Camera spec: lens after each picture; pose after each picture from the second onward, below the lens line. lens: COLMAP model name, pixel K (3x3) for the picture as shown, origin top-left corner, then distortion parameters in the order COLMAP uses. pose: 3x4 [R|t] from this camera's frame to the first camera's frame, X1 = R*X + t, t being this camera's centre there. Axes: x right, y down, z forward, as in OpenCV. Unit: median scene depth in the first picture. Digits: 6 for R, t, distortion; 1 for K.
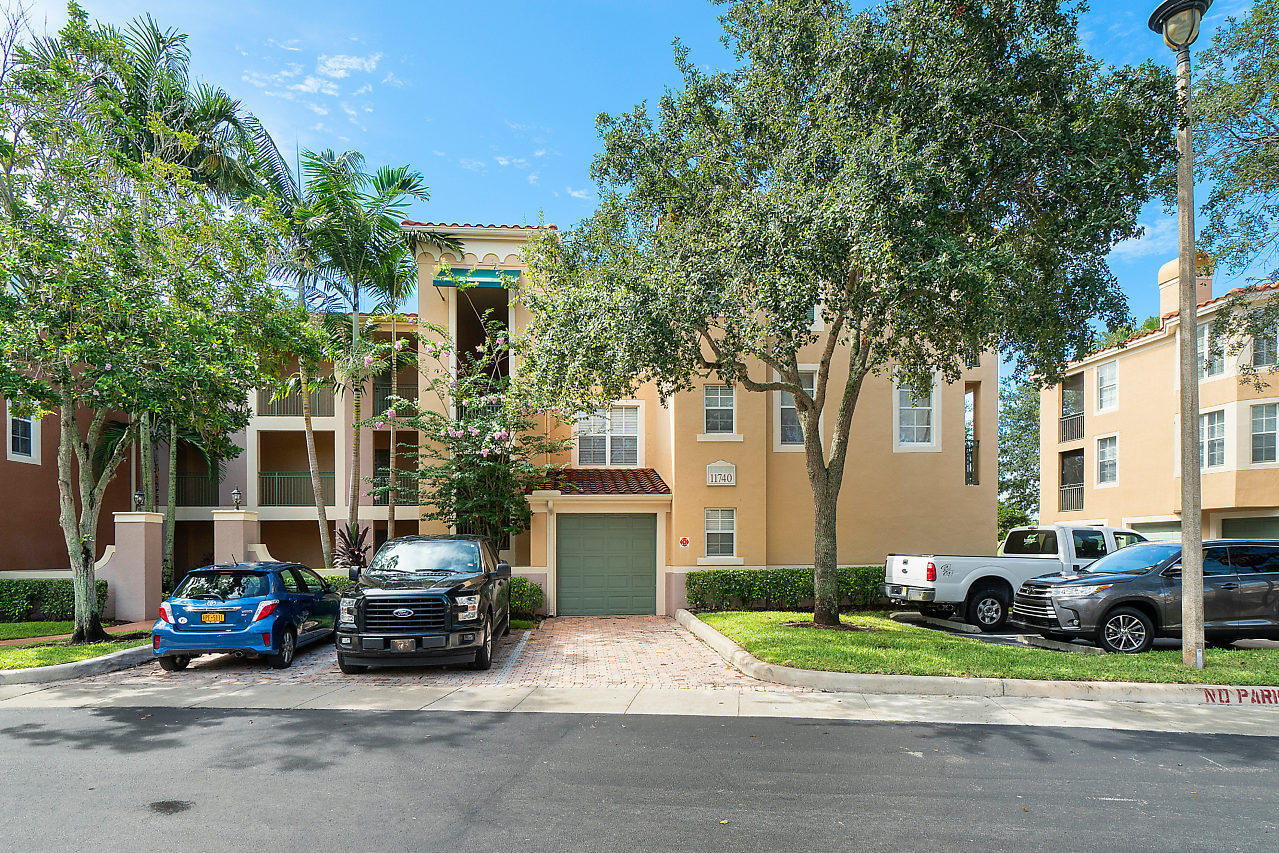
lens RADIAL K [[638.4, 0, 642.6], [0, 638.4, 537.1], [0, 0, 1]] dist [-0.004280, -0.000124]
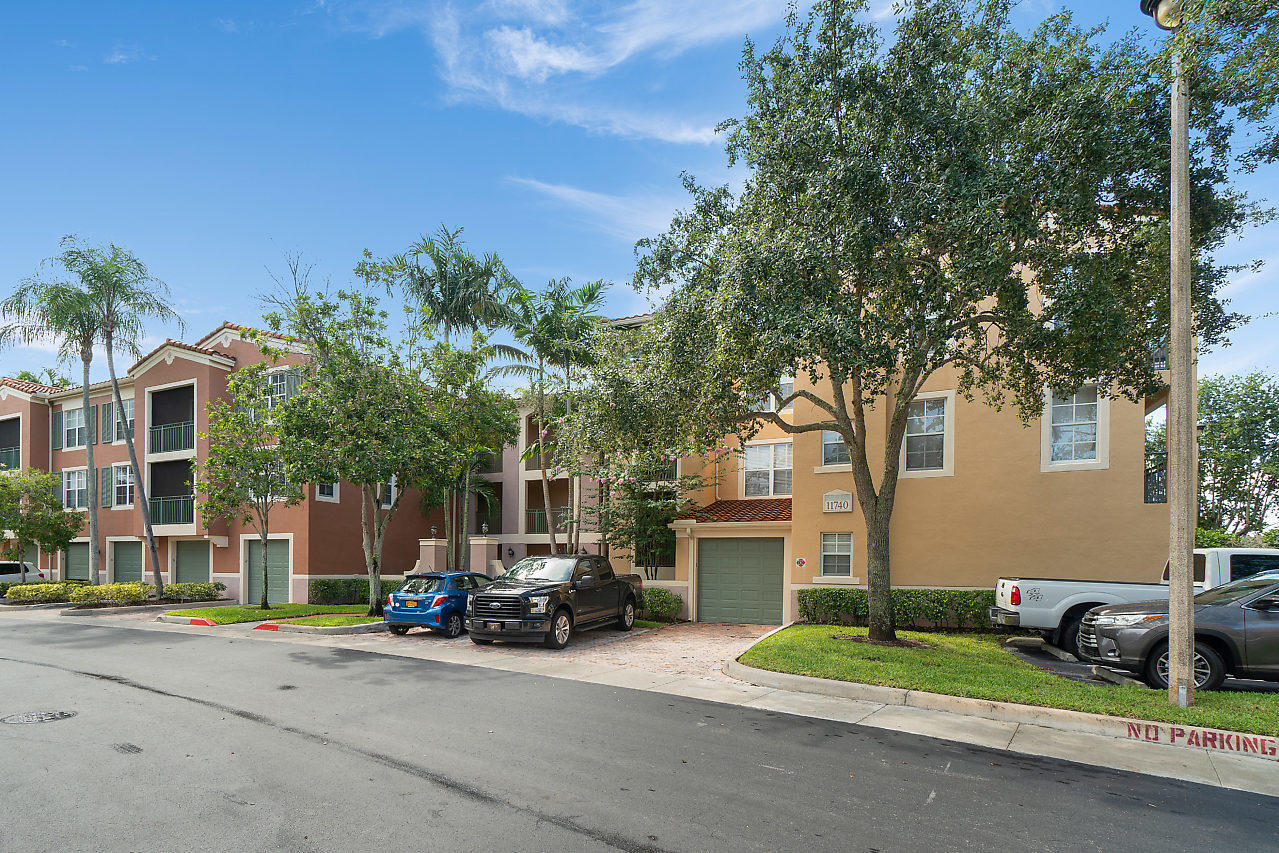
lens RADIAL K [[566.2, 0, 643.1], [0, 566.2, 552.0], [0, 0, 1]] dist [0.000938, 0.000240]
pose [[0.901321, 0.004691, -0.433126, 0.340473], [-0.009017, 0.999928, -0.007935, -0.000923], [0.433058, 0.011058, 0.901298, -0.041878]]
